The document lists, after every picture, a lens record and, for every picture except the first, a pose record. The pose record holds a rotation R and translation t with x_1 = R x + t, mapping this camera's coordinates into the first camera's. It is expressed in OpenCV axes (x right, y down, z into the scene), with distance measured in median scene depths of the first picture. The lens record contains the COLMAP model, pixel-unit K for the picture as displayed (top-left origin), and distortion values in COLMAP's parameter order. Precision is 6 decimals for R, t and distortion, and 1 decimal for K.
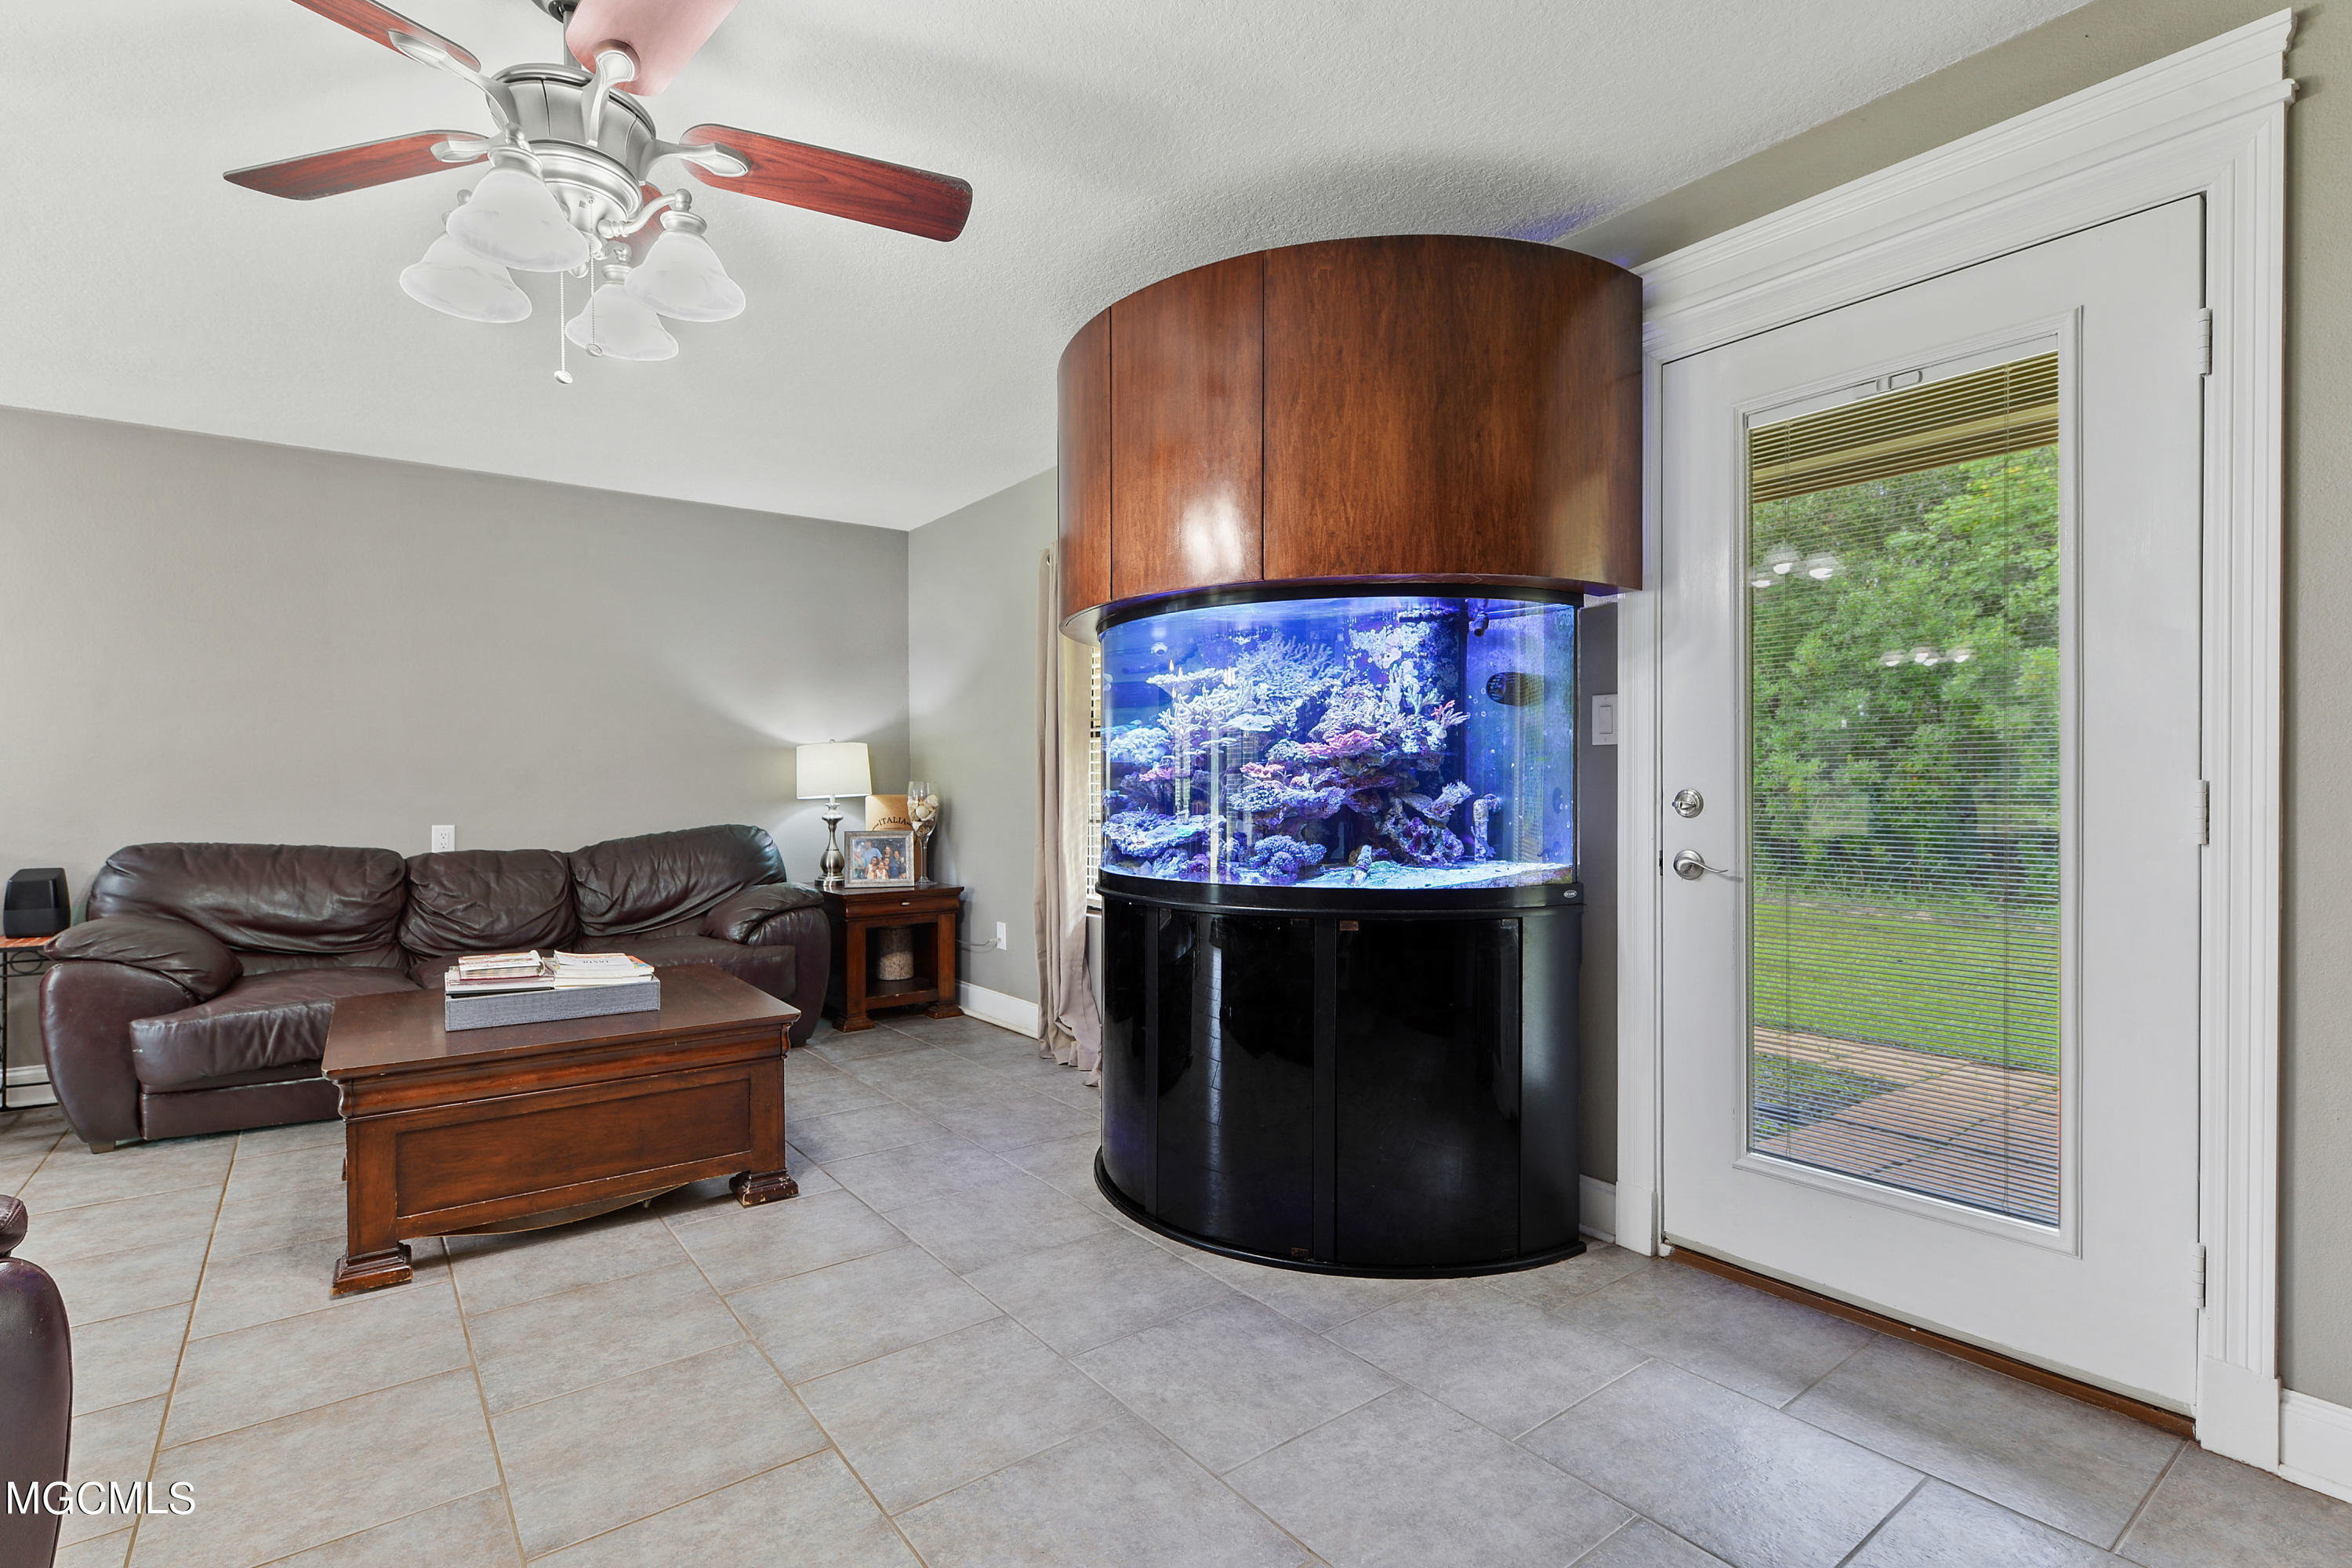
lens RADIAL K [[1136.0, 0, 1138.9], [0, 1136.0, 786.9], [0, 0, 1]] dist [-0.000775, -0.000227]
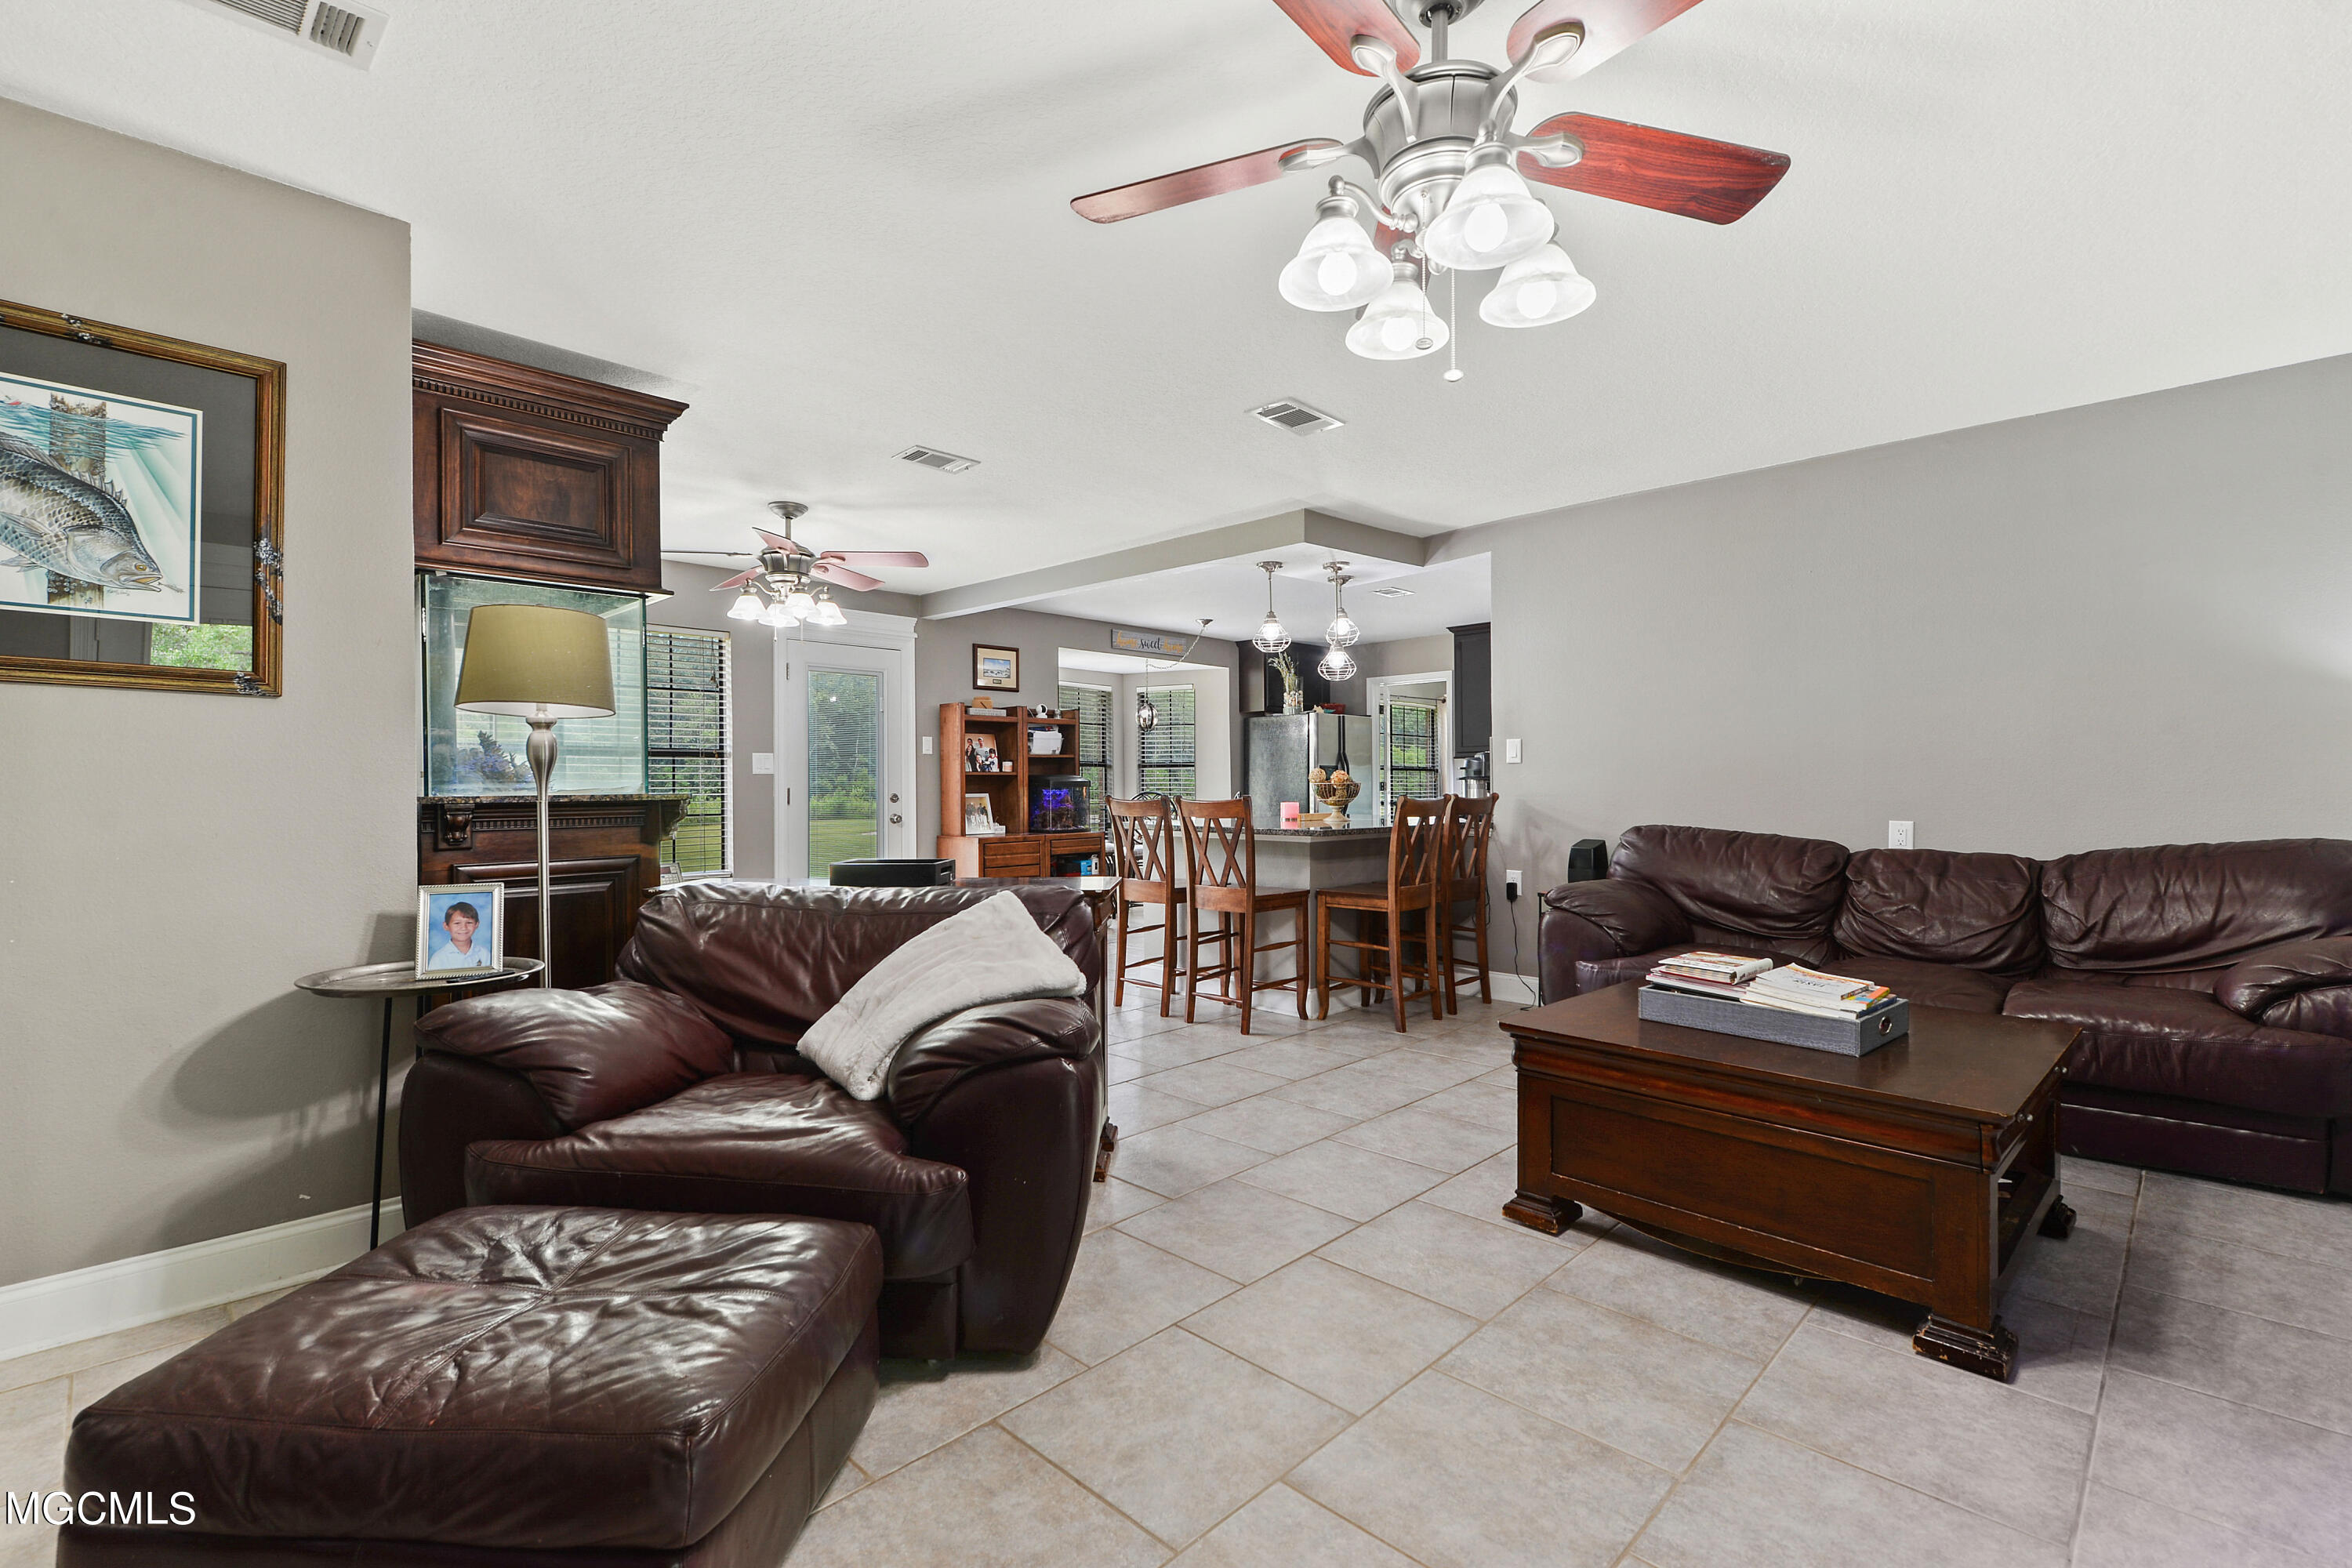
lens RADIAL K [[1061.1, 0, 1176.0], [0, 1061.1, 784.0], [0, 0, 1]] dist [0.002306, 0.000315]
pose [[0.138767, 0.007347, -0.990298, 0.234173], [-0.002486, 0.999972, 0.007071, -0.001923], [0.990322, 0.001481, 0.138781, 0.376877]]
